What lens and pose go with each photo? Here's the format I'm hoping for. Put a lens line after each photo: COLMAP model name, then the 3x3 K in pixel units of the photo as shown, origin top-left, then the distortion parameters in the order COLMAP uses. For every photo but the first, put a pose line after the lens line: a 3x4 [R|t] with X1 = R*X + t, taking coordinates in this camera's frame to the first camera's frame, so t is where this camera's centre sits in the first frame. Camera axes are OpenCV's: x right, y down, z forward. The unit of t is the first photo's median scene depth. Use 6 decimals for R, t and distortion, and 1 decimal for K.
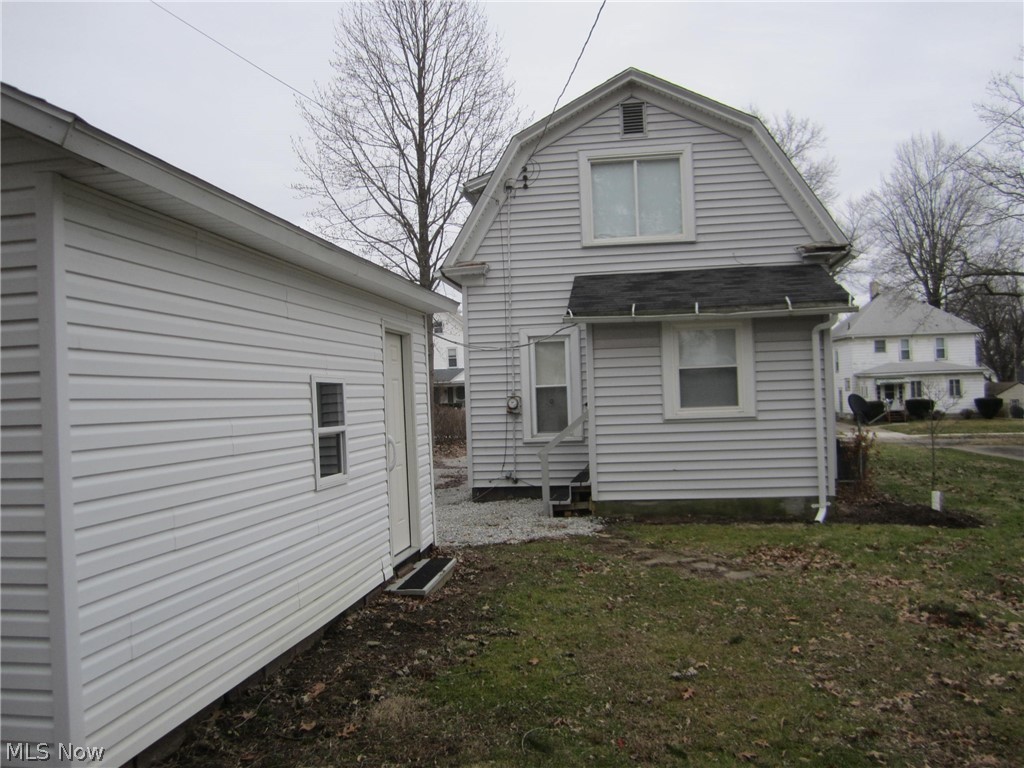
lens RADIAL K [[842.8, 0, 529.9], [0, 842.8, 380.6], [0, 0, 1]] dist [-0.075050, 0.001774]
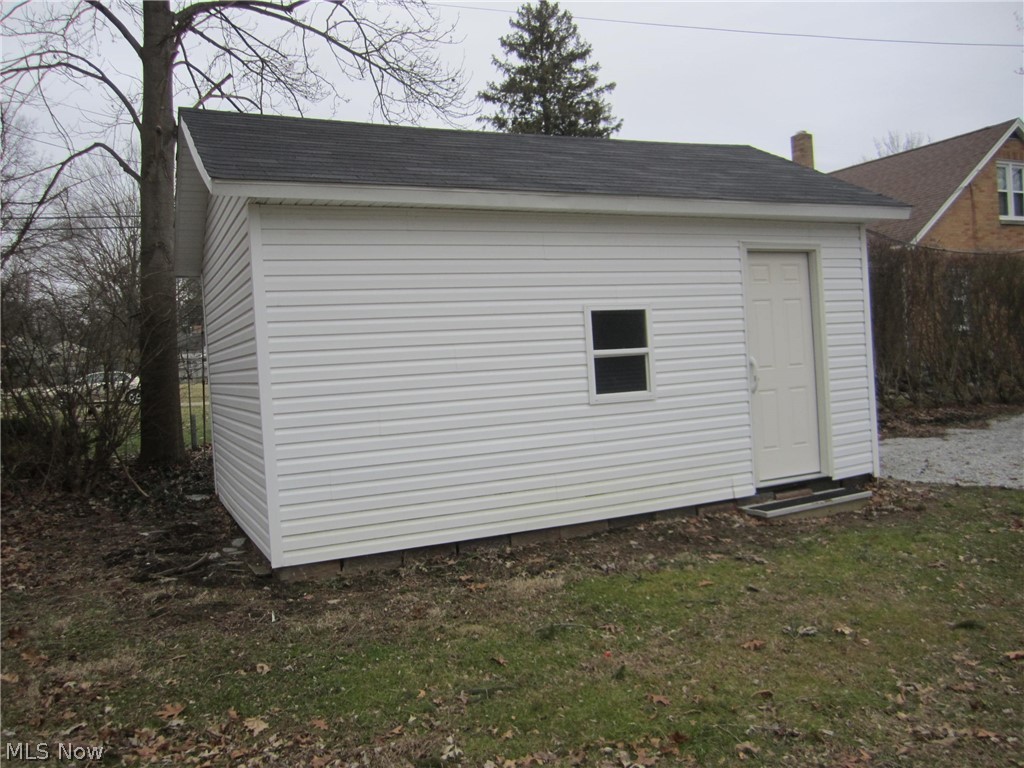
lens RADIAL K [[858.3, 0, 512.0], [0, 858.3, 384.0], [0, 0, 1]] dist [-0.084220, 0.002234]
pose [[0.550852, 0.024115, -0.834254, 0.297958], [0.056398, 0.996222, 0.066036, 0.008104], [0.832695, -0.083427, 0.547411, 0.114213]]
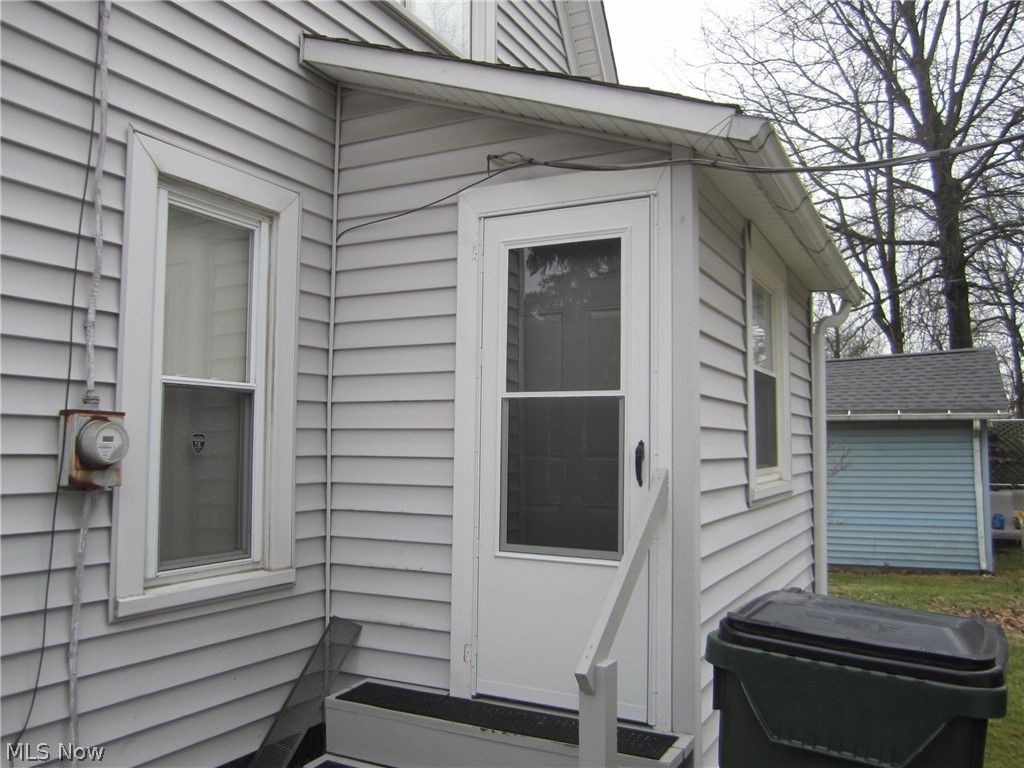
lens RADIAL K [[857.4, 0, 512.0], [0, 857.4, 384.0], [0, 0, 1]] dist [-0.002596, -0.001218]
pose [[0.321935, 0.106687, 0.940731, -0.199996], [-0.039051, 0.994281, -0.099396, 0.029887], [-0.945956, -0.004737, 0.324260, 0.834600]]
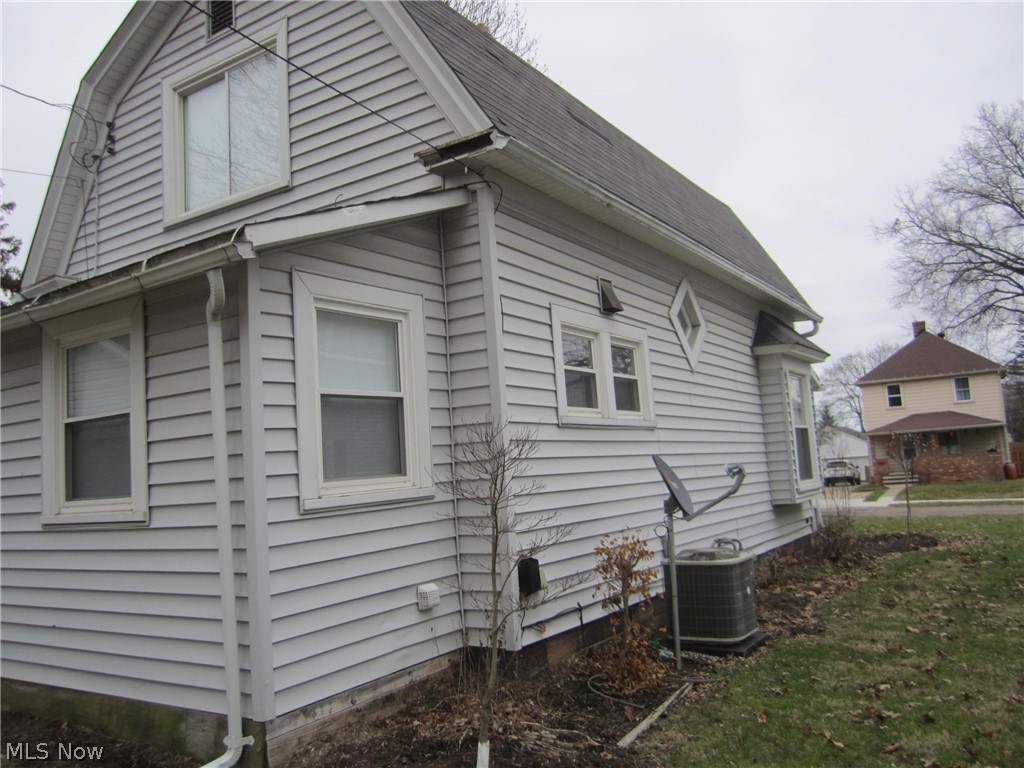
lens RADIAL K [[842.8, 0, 529.9], [0, 842.8, 380.6], [0, 0, 1]] dist [-0.075050, 0.001774]
pose [[0.916269, -0.069223, -0.394537, 0.541193], [0.043888, 0.996374, -0.072894, 0.007192], [0.398152, 0.049475, 0.915984, 0.563691]]
